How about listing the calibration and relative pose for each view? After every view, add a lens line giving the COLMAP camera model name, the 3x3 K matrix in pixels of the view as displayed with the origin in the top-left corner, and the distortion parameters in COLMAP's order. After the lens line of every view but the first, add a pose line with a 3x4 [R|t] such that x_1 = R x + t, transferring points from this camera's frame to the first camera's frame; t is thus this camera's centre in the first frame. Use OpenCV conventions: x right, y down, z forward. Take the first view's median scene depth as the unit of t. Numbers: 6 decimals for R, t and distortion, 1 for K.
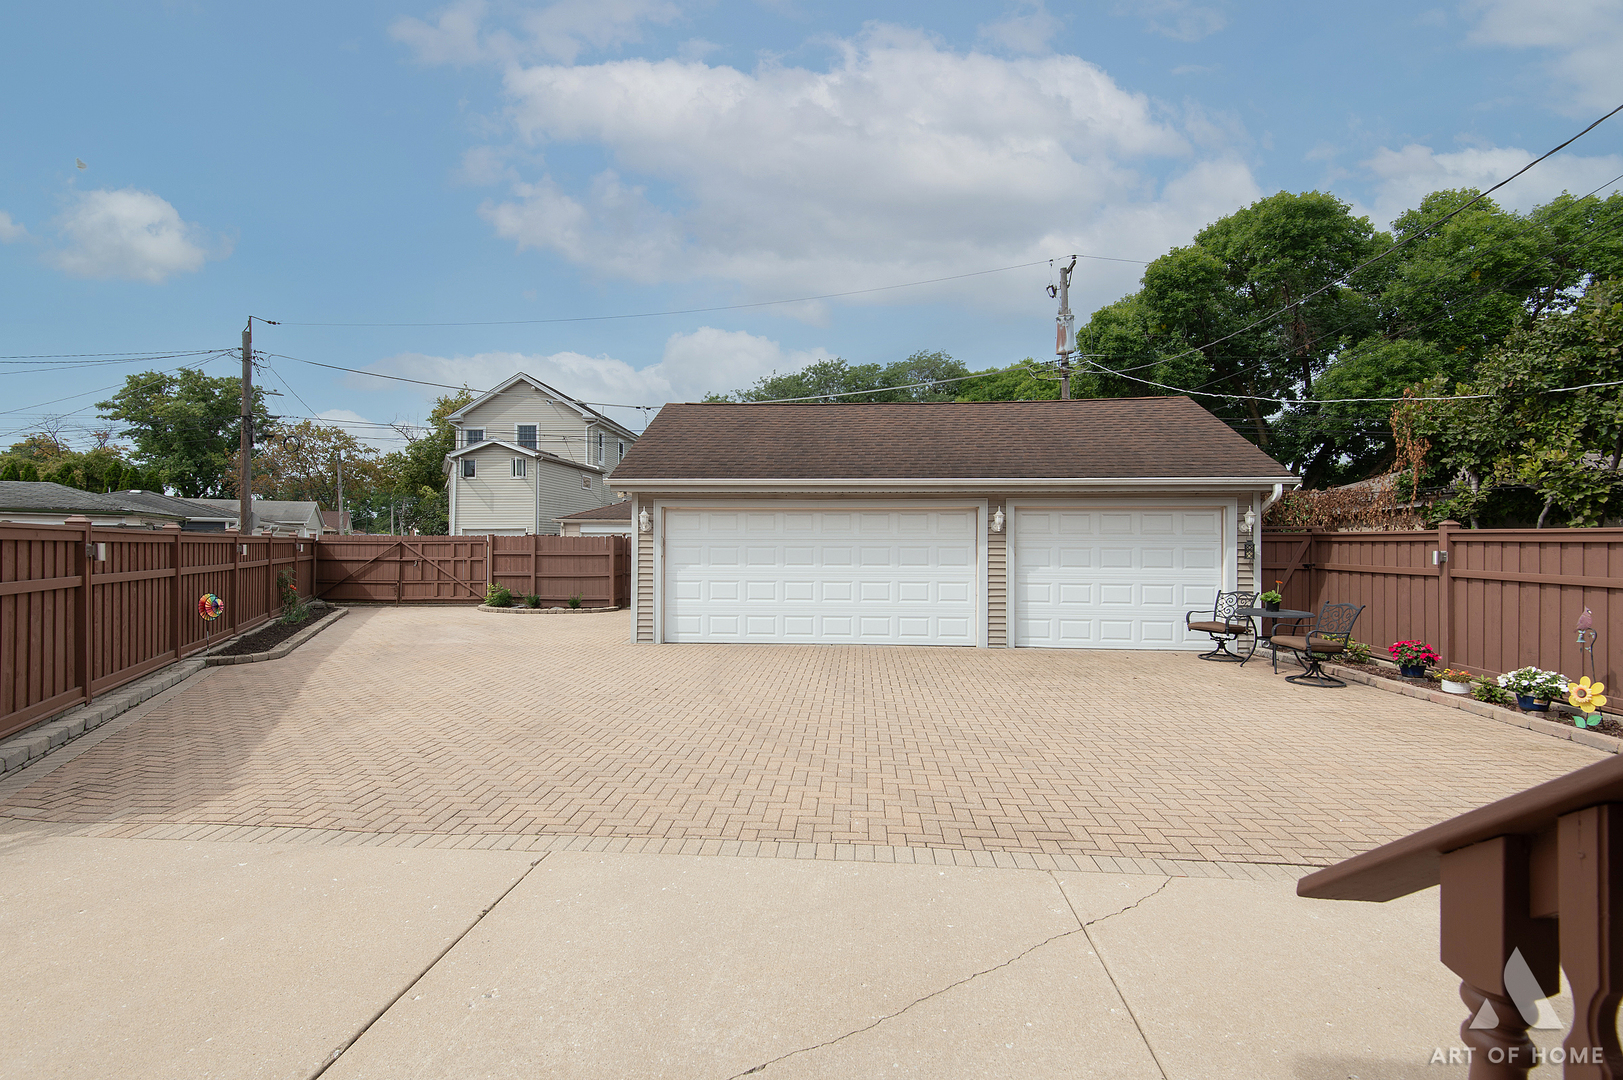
lens RADIAL K [[744.5, 0, 809.5], [0, 744.5, 541.8], [0, 0, 1]] dist [0.015001, -0.005866]
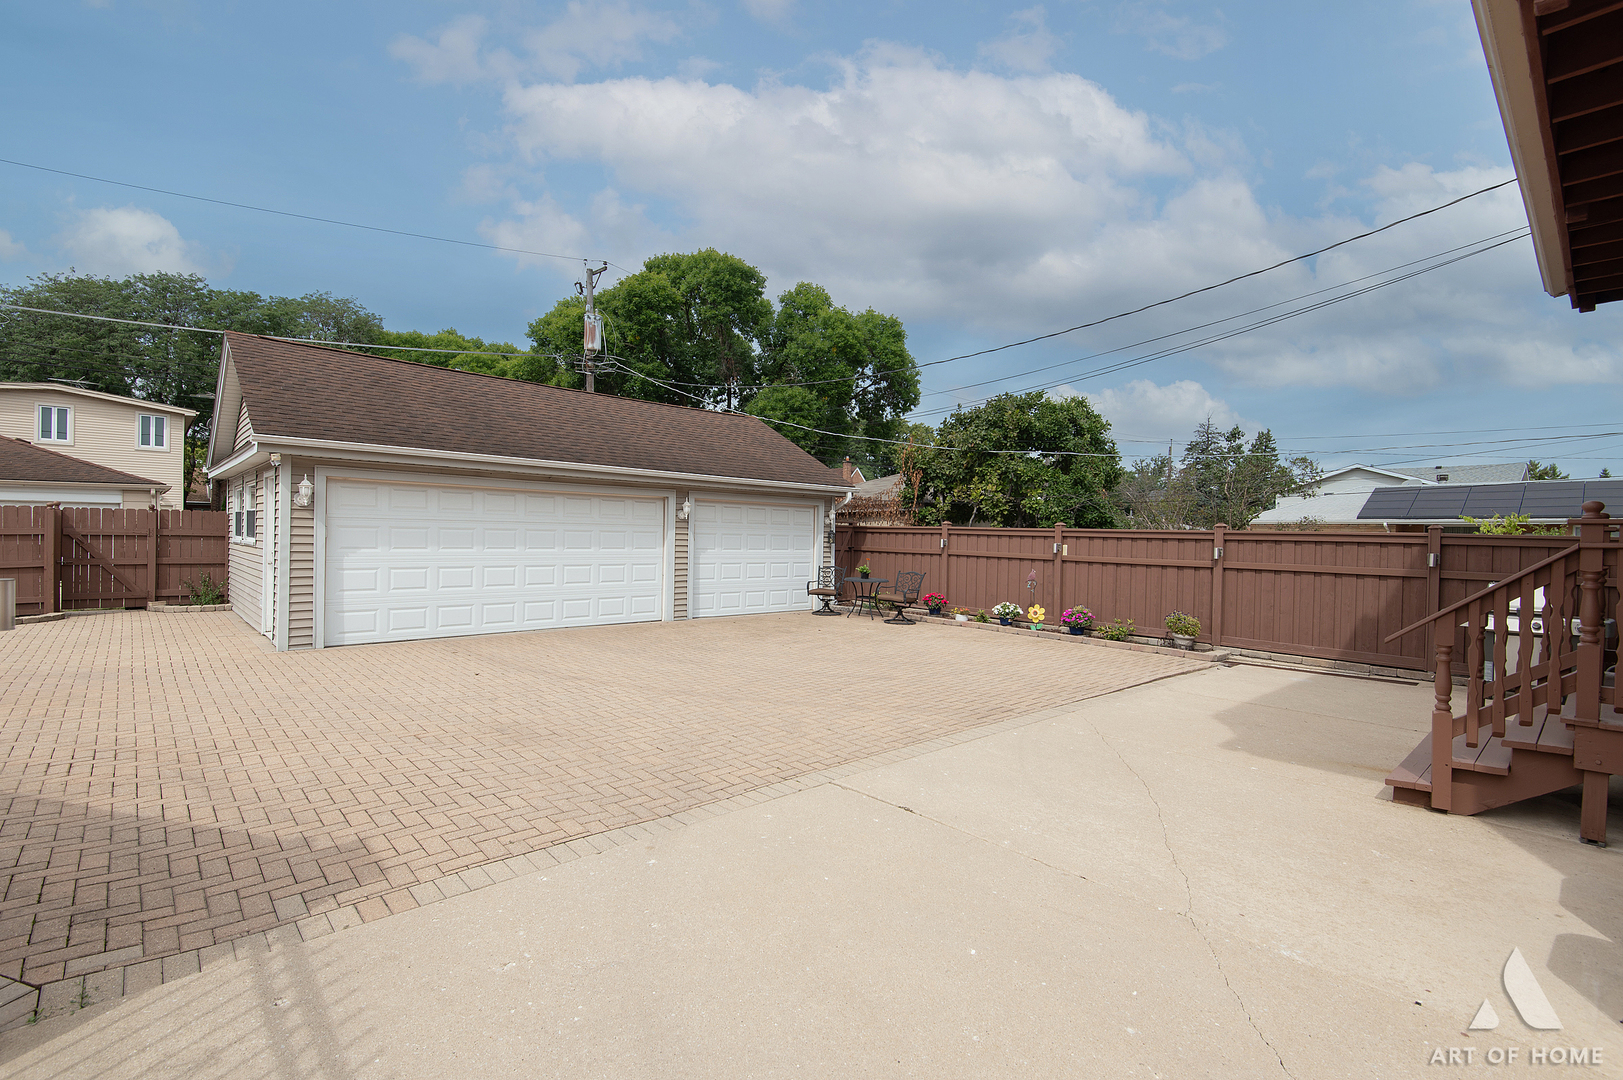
lens RADIAL K [[744.5, 0, 805.8], [0, 744.5, 544.6], [0, 0, 1]] dist [0.015001, -0.005866]
pose [[0.676828, 0.001034, 0.736141, -0.495174], [-0.022619, 0.999556, 0.019392, -0.000897], [-0.735794, -0.029776, 0.676551, 0.079999]]
